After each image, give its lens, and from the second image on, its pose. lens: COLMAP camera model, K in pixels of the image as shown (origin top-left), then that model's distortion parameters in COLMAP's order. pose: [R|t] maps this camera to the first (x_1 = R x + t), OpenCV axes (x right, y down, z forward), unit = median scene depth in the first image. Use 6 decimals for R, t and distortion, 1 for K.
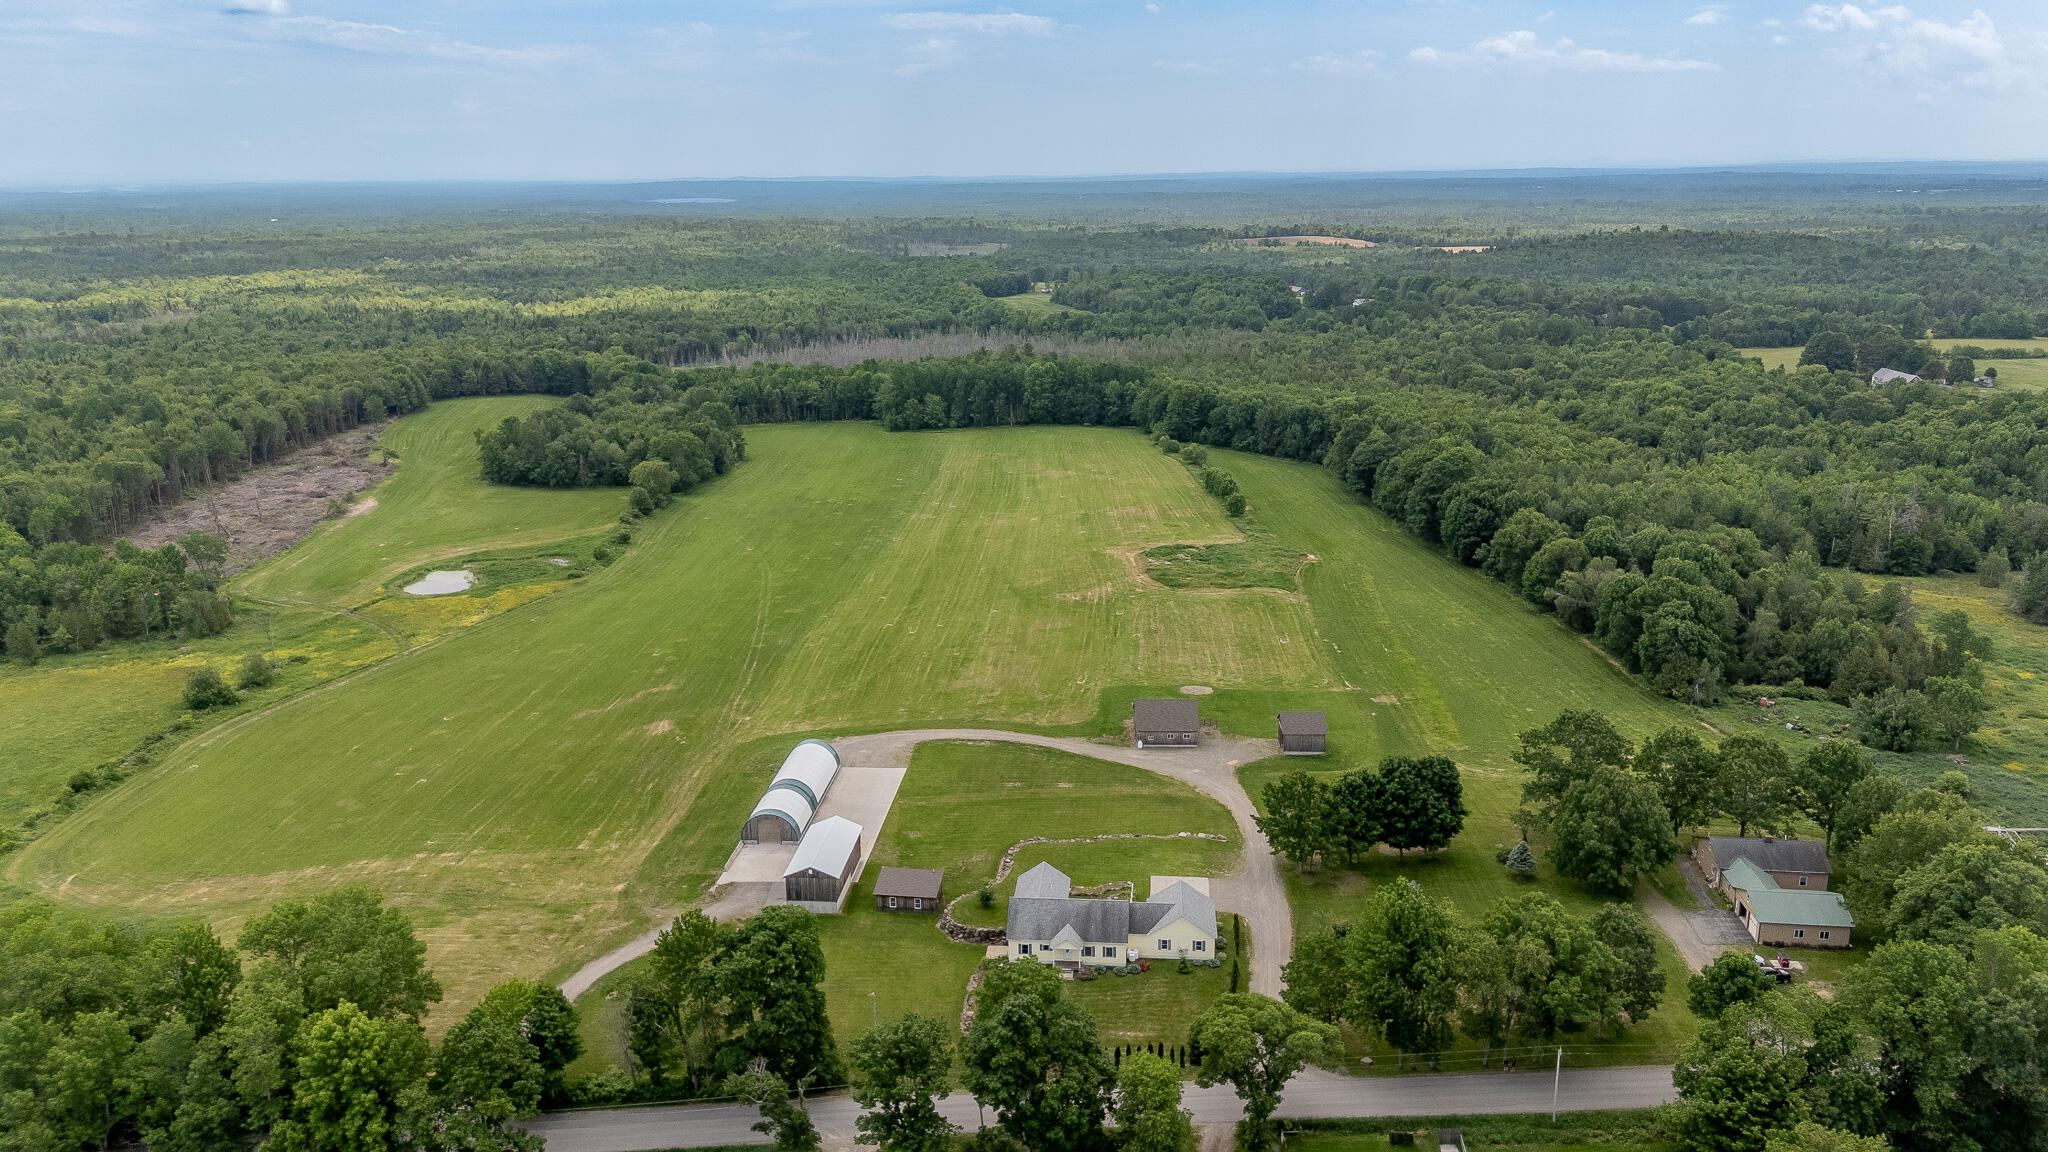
lens RADIAL K [[1508.2, 0, 1024.0], [0, 1508.2, 576.0], [0, 0, 1]] dist [0.085382, -0.090091]
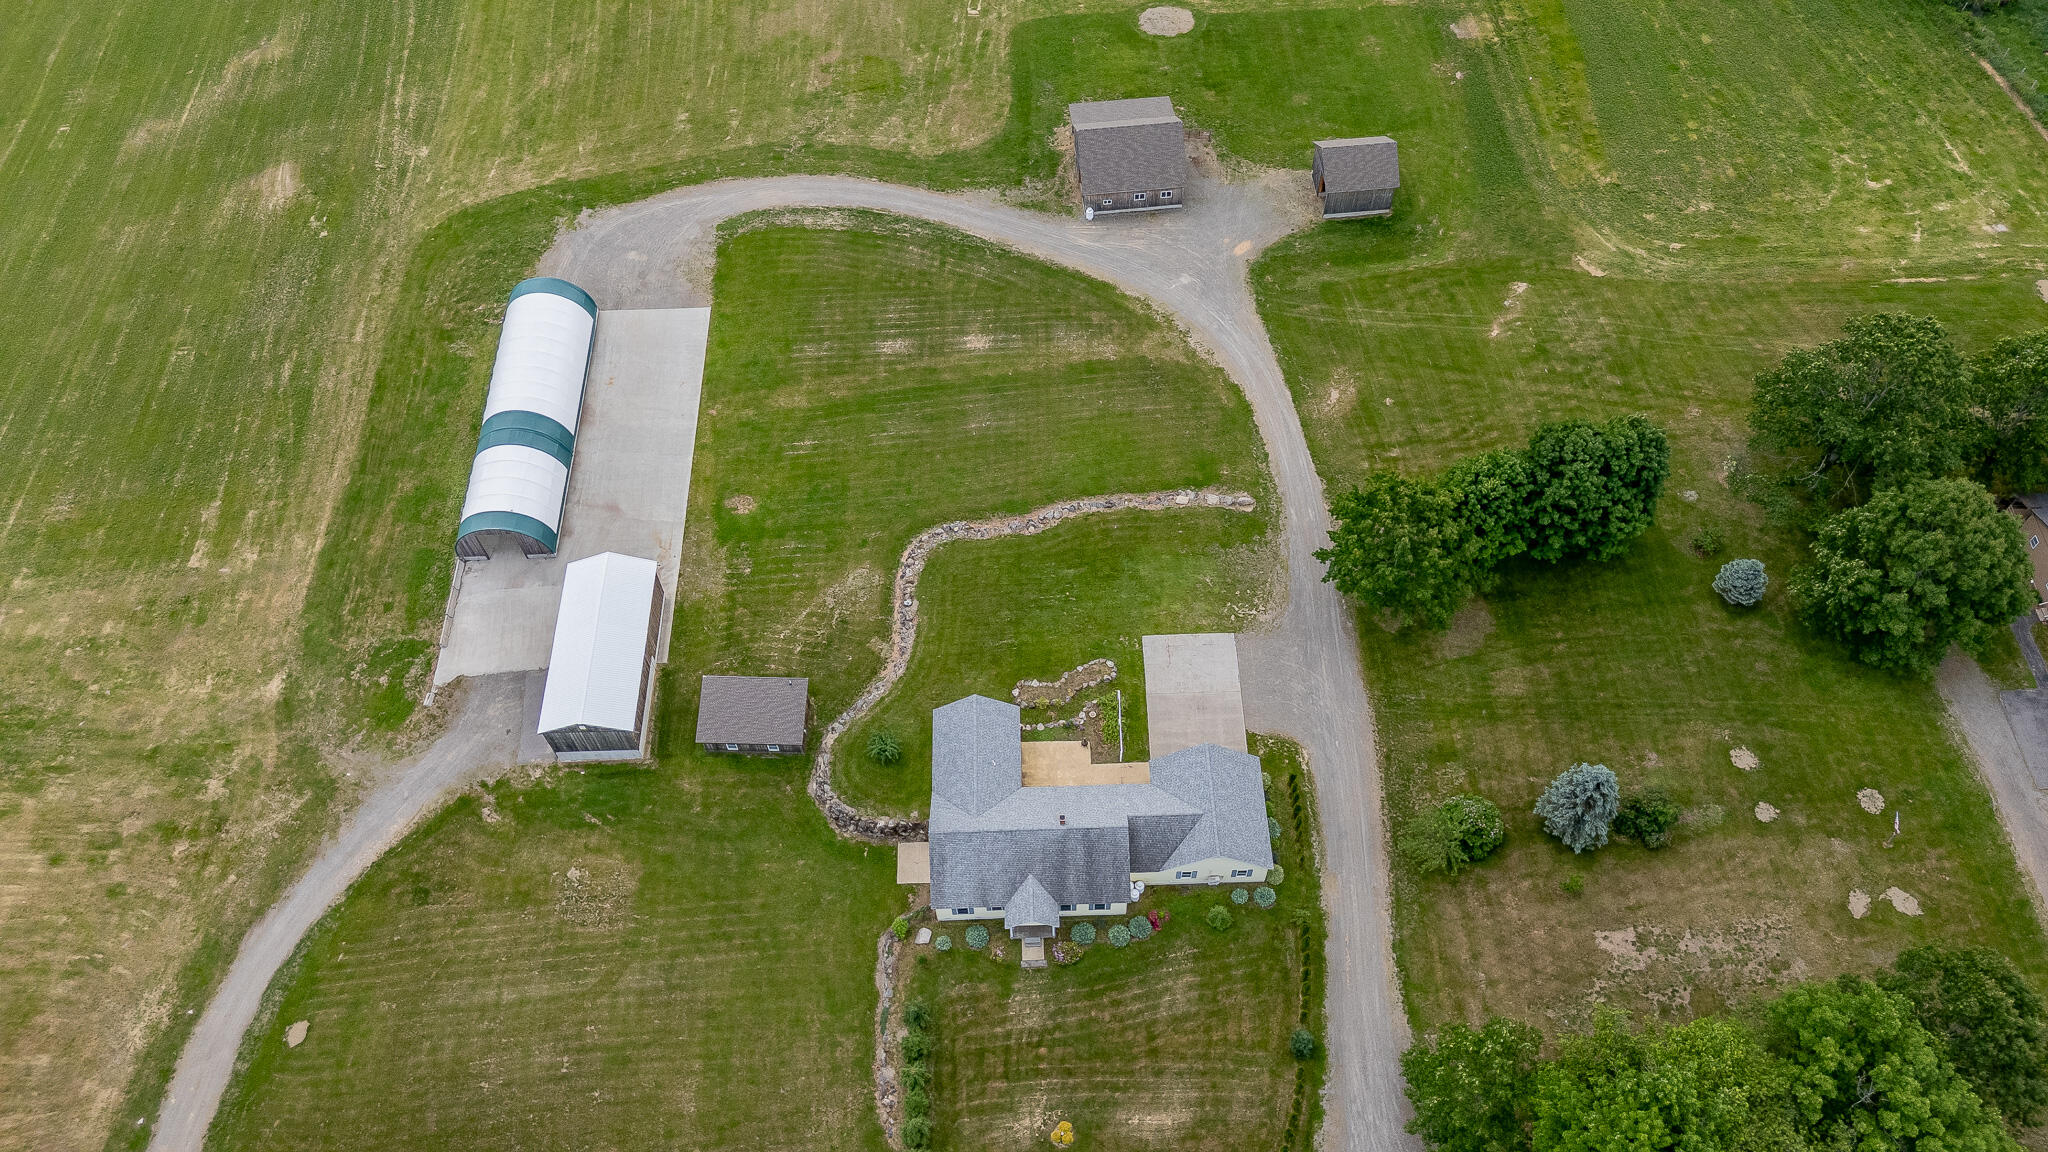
lens RADIAL K [[1508.2, 0, 1024.0], [0, 1508.2, 576.0], [0, 0, 1]] dist [0.085382, -0.090091]
pose [[0.993858, -0.099348, 0.048741, 0.004774], [0.041656, 0.743933, 0.666955, -0.141663], [-0.102521, -0.660829, 0.743502, 0.339694]]
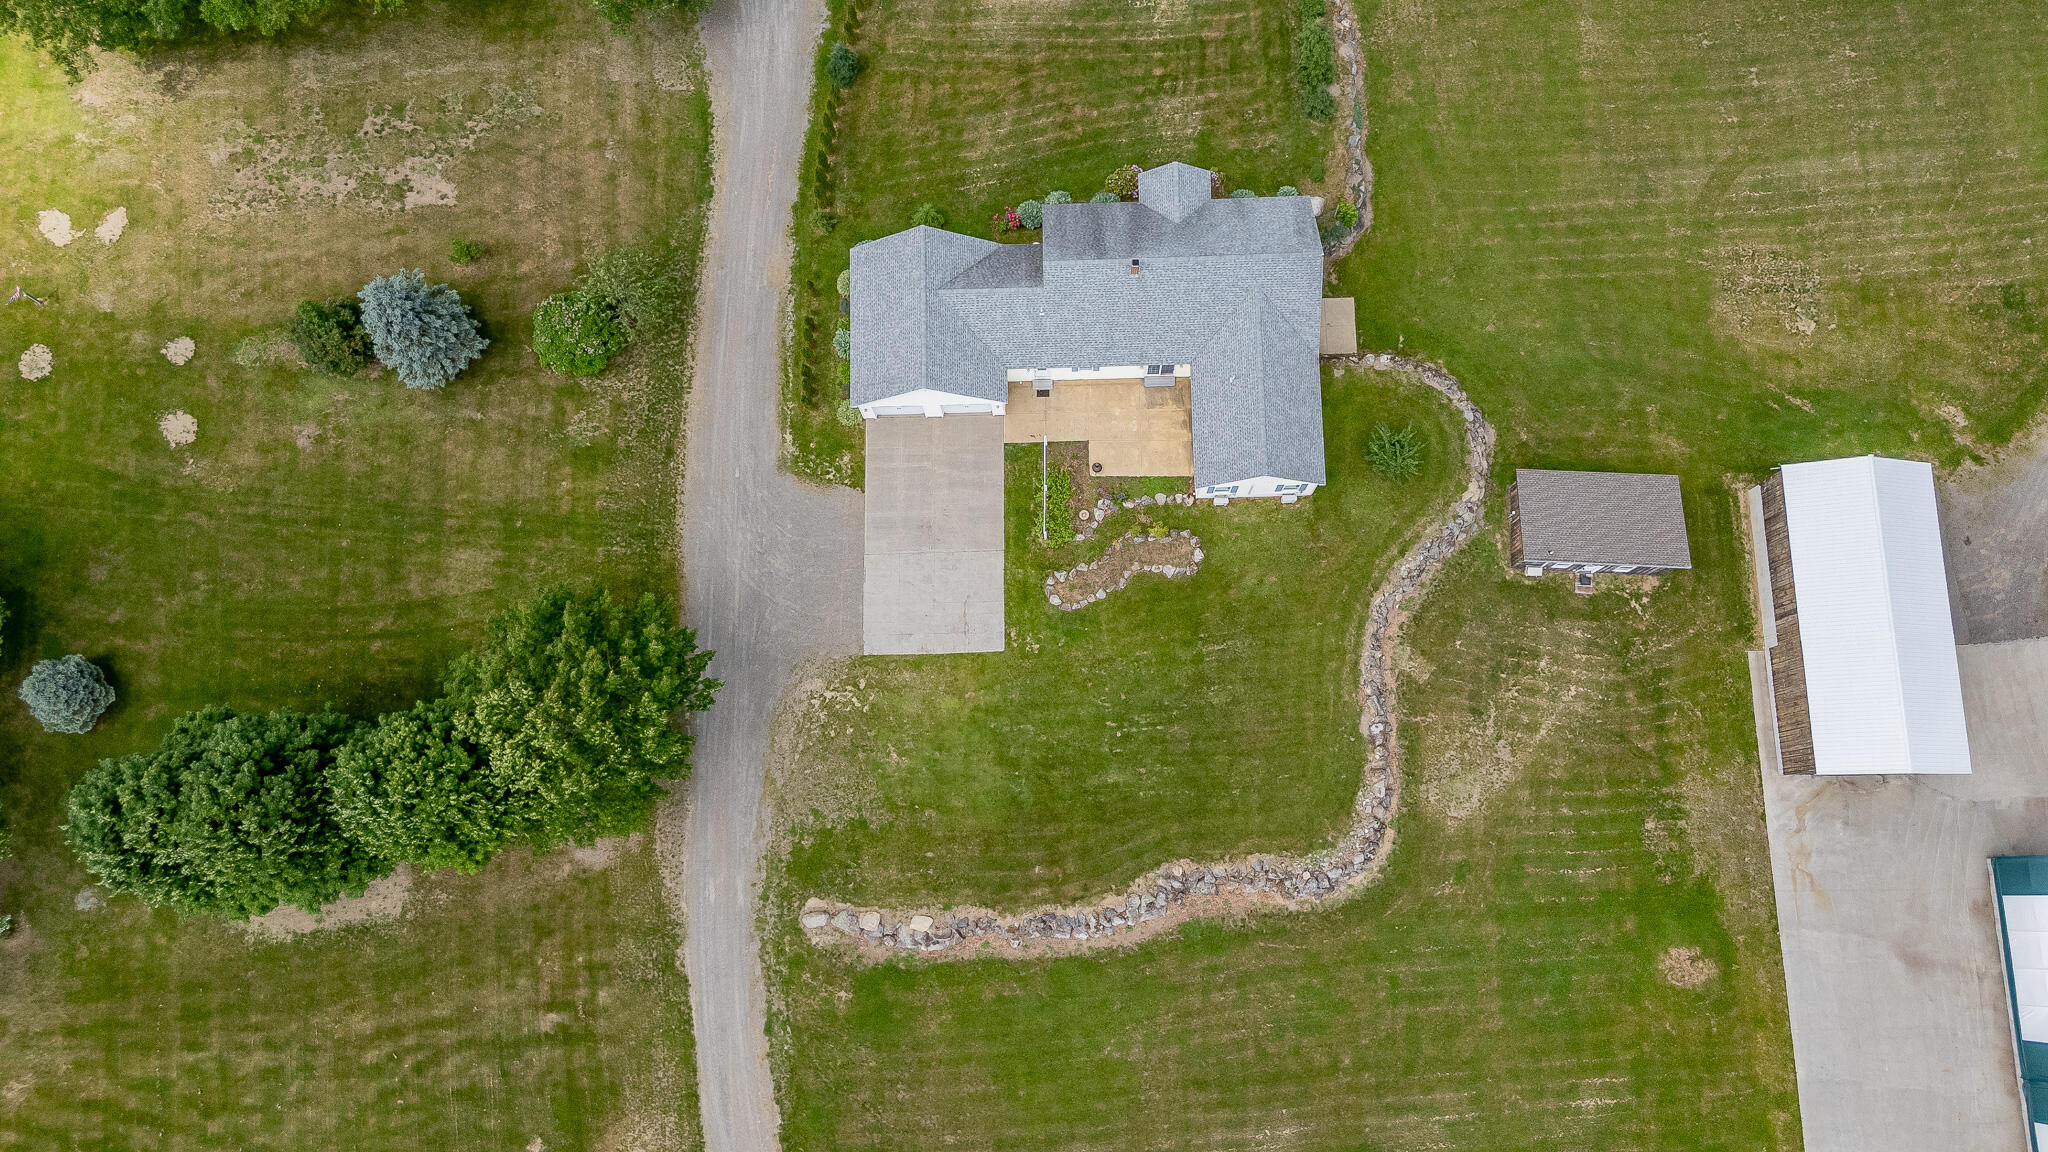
lens RADIAL K [[1513.0, 0, 1026.1], [0, 1513.0, 575.8], [0, 0, 1]] dist [0.067504, -0.061892]
pose [[-0.993873, 0.108762, 0.019677, 0.041054], [0.012483, -0.066435, 0.997713, -0.121059], [0.109821, 0.991845, 0.064670, 0.576996]]
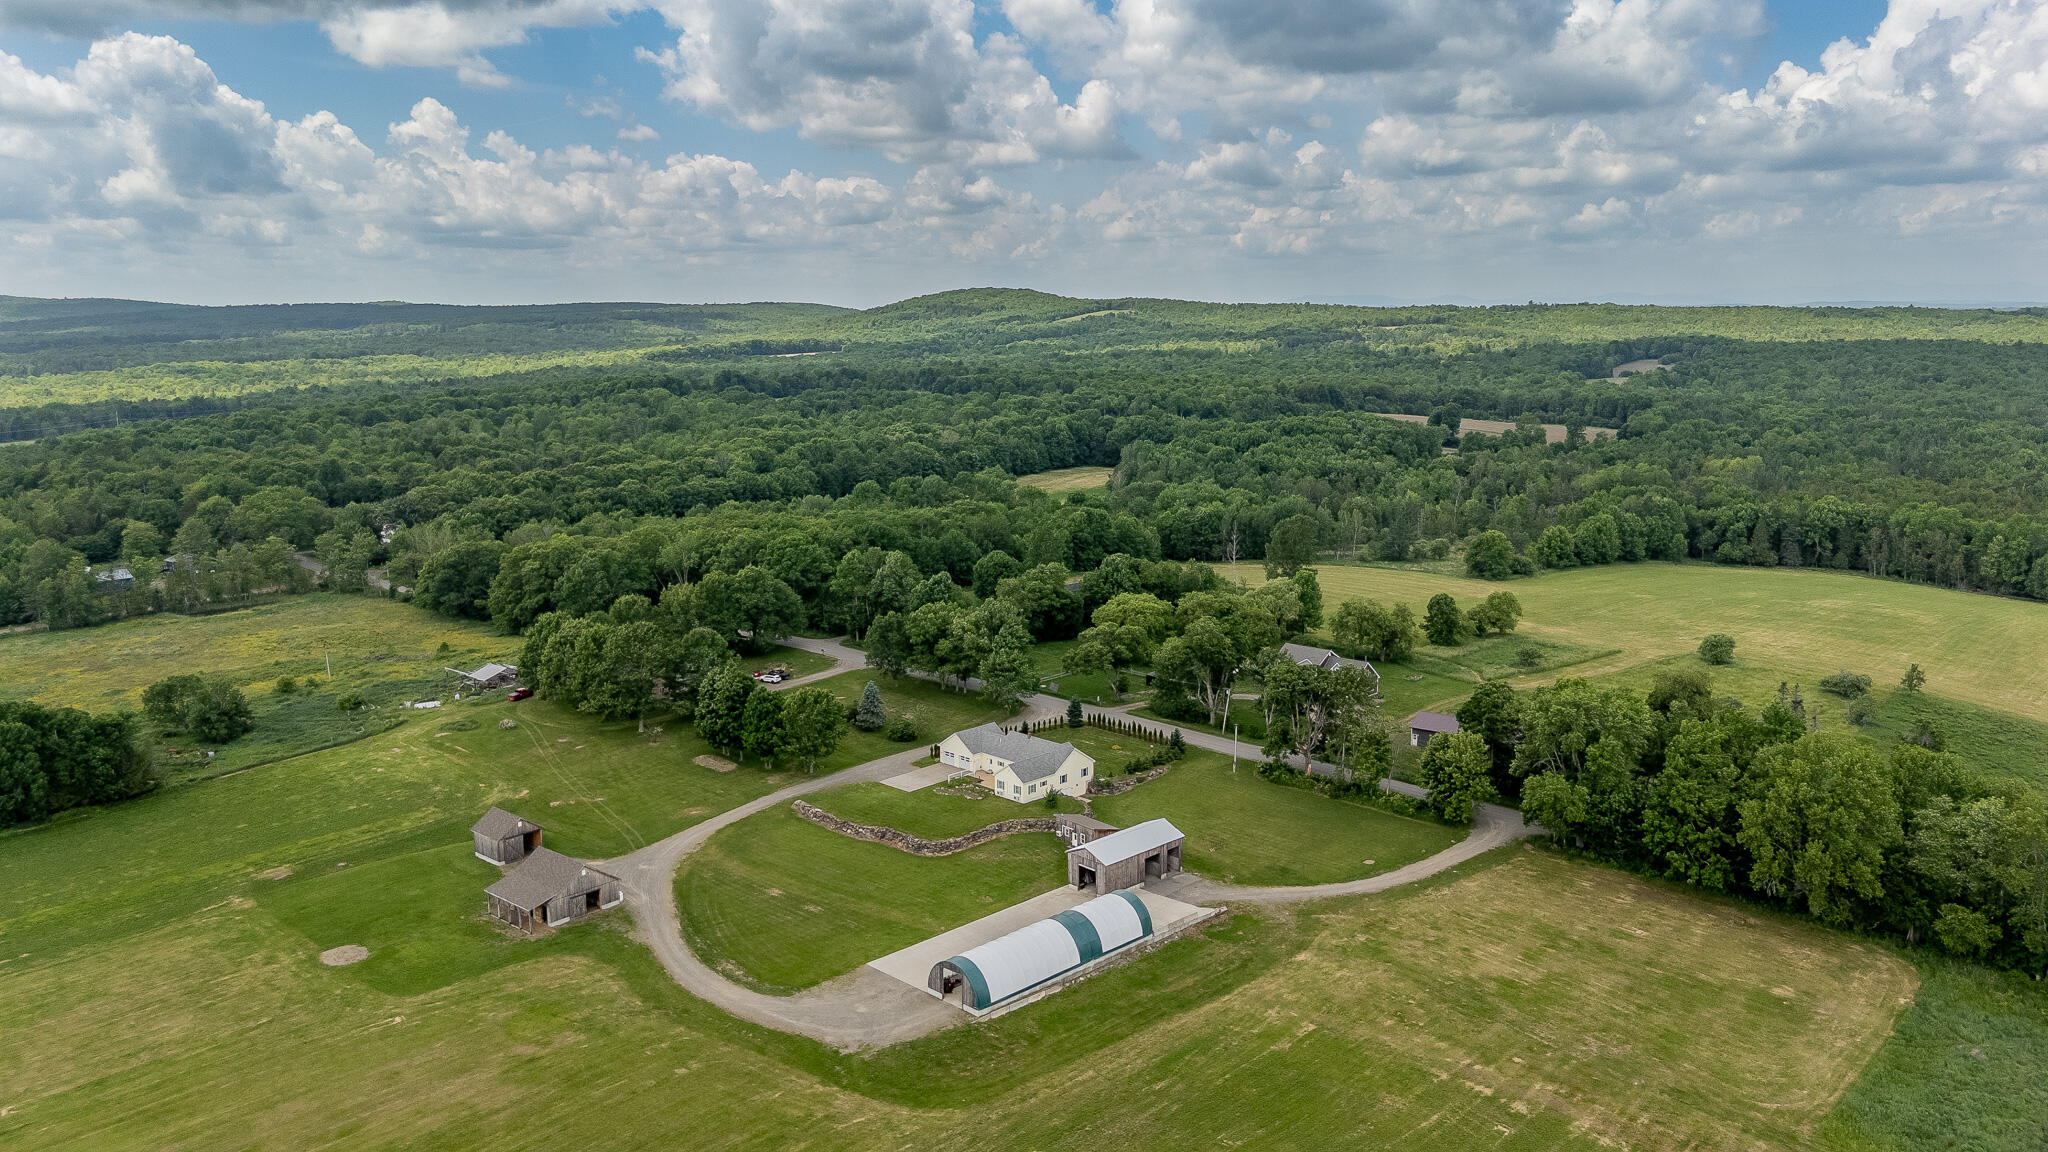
lens RADIAL K [[1513.0, 0, 1026.1], [0, 1513.0, 575.8], [0, 0, 1]] dist [0.067504, -0.061892]
pose [[-0.764295, -0.093553, 0.638044, -0.428265], [0.182905, 0.917340, 0.353601, -0.210432], [-0.618384, 0.386957, -0.684007, 1.011033]]
